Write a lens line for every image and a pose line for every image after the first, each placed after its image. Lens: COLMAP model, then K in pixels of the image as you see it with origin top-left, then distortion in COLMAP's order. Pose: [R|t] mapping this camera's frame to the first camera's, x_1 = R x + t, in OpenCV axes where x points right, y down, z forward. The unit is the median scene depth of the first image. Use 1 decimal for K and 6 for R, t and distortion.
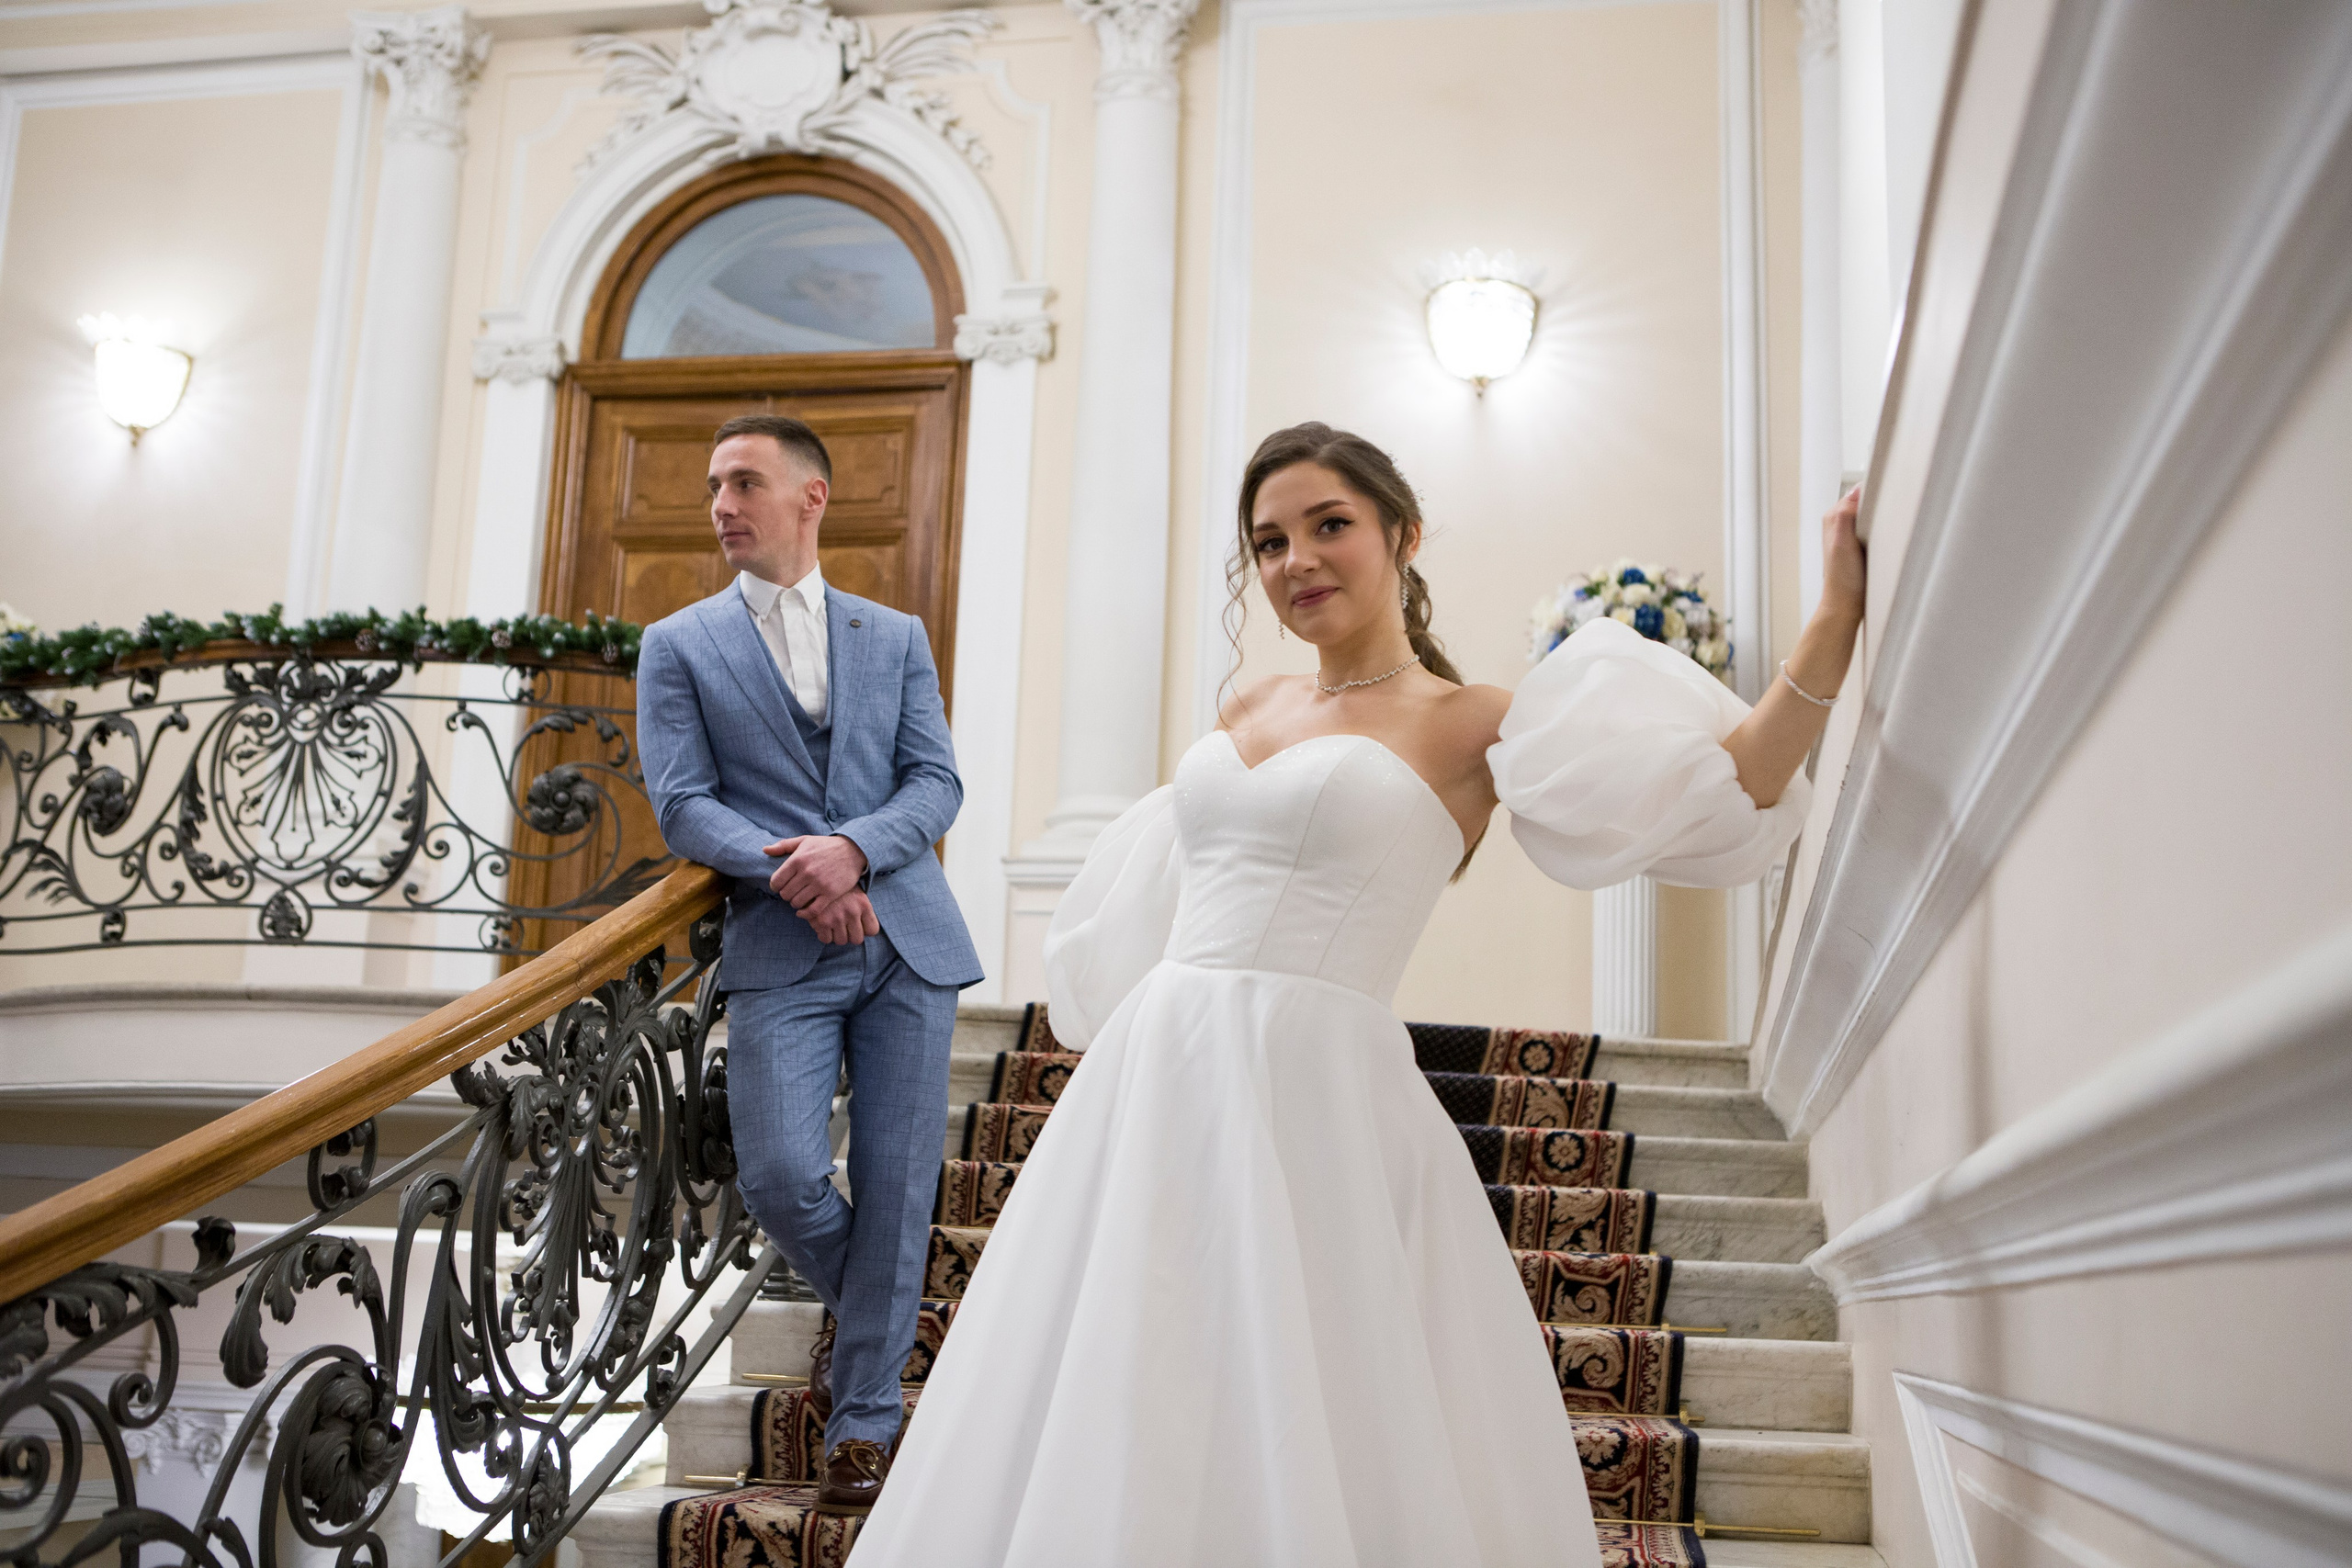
lens RADIAL K [[2642.3, 0, 1176.0], [0, 2642.3, 784.0], [0, 0, 1]] dist [0.000770, 0.015284]
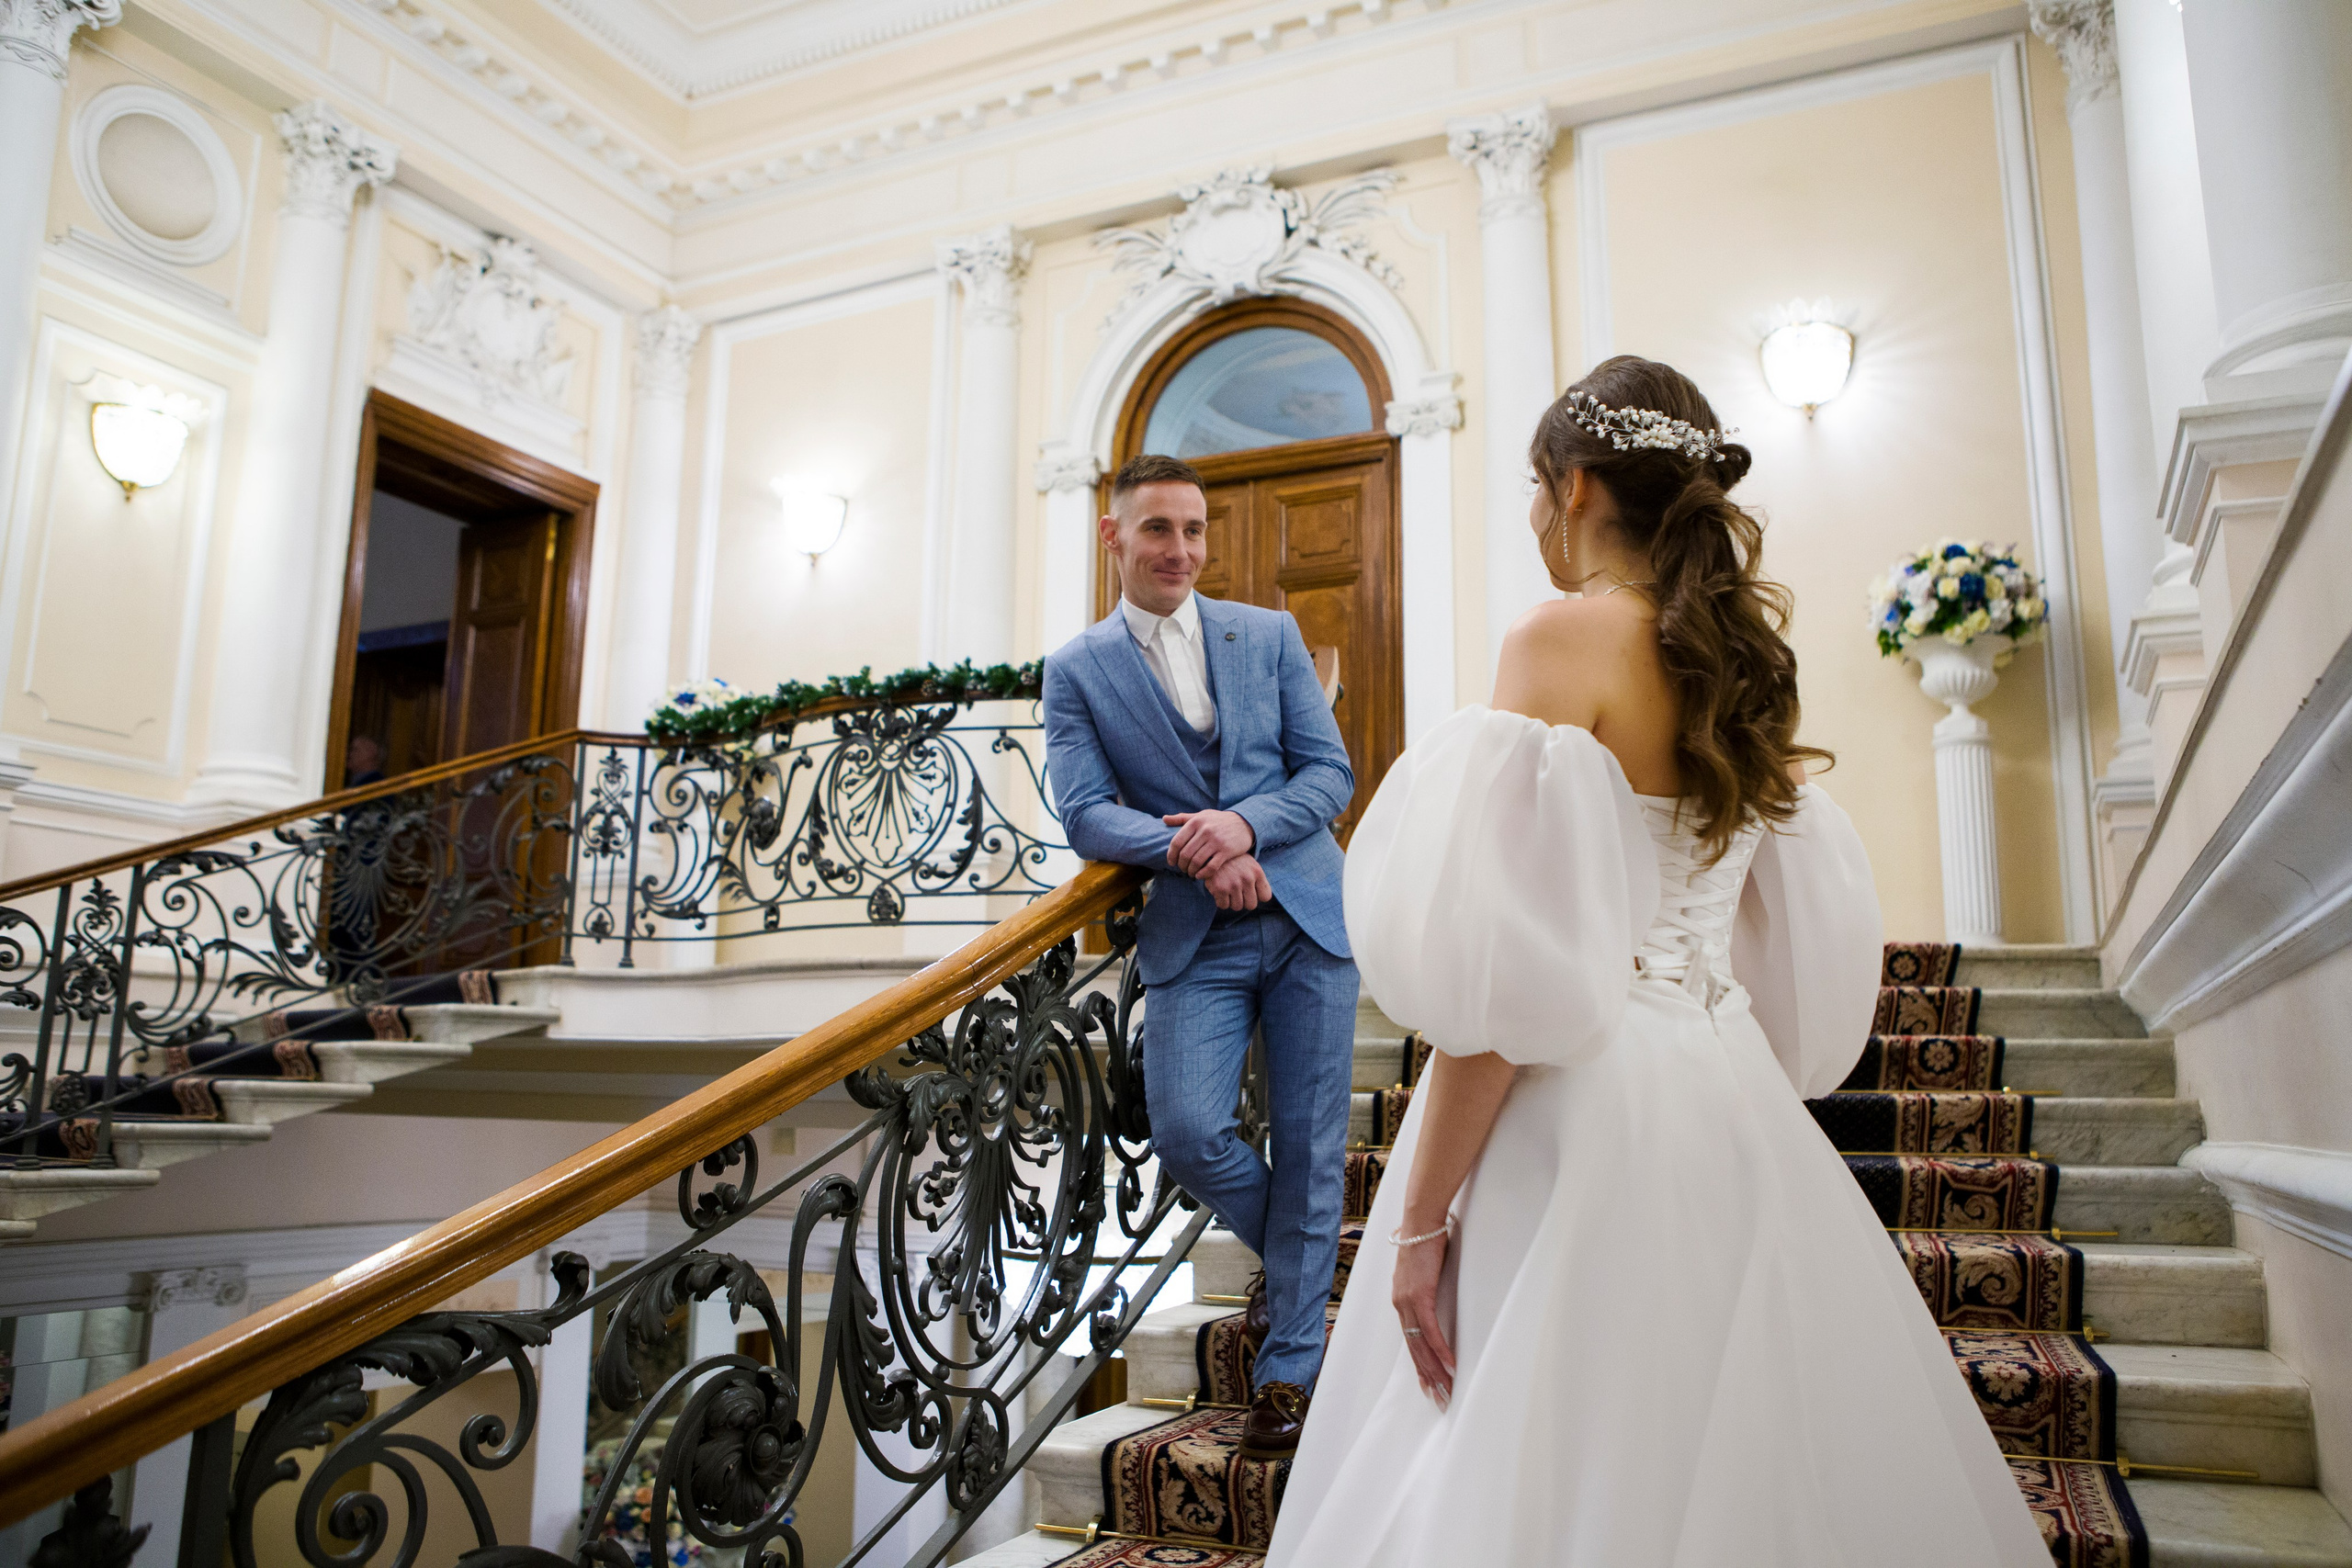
lens RADIAL K [[1804.0, 0, 1176.0], [0, 1804.0, 784.0], [0, 0, 1]] dist [-0.097700, 0.101713]
pose [[0.969292, -0.069651, -0.235842, 0.016543], [0.072191, 0.997389, 0.002139, -0.000550], [0.235077, -0.019099, 0.971789, 0.167618]]
